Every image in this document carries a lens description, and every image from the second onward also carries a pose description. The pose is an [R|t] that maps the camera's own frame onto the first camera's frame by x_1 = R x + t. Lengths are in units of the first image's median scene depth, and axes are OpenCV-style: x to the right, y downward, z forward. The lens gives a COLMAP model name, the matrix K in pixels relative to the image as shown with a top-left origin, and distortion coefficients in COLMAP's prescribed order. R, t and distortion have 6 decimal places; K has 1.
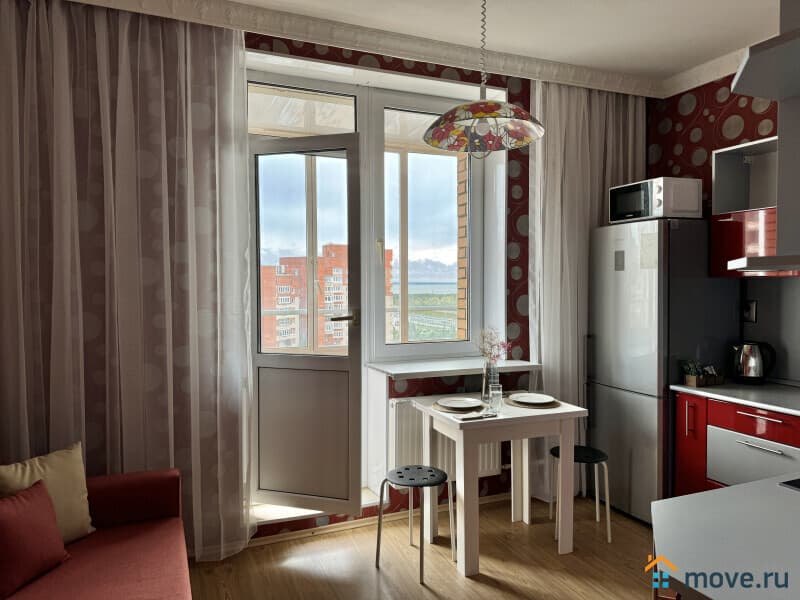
lens RADIAL K [[577.9, 0, 400.7], [0, 577.9, 285.1], [0, 0, 1]] dist [0.044033, -0.004043]
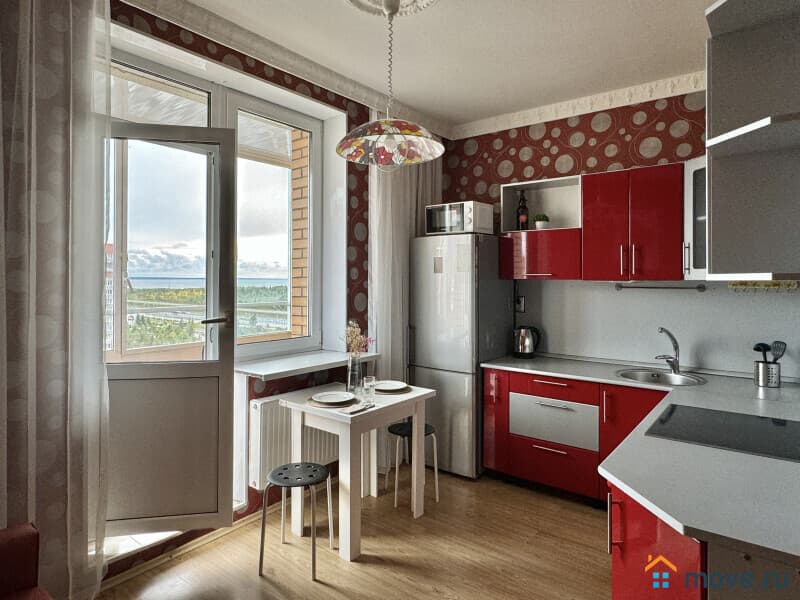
lens RADIAL K [[489.9, 0, 399.8], [0, 489.9, 267.3], [0, 0, 1]] dist [0.001581, 0.000266]
pose [[0.877222, 0.016979, 0.479785, -0.209281], [-0.004415, 0.999617, -0.027303, -0.009355], [-0.480066, 0.021833, 0.876961, 0.139462]]
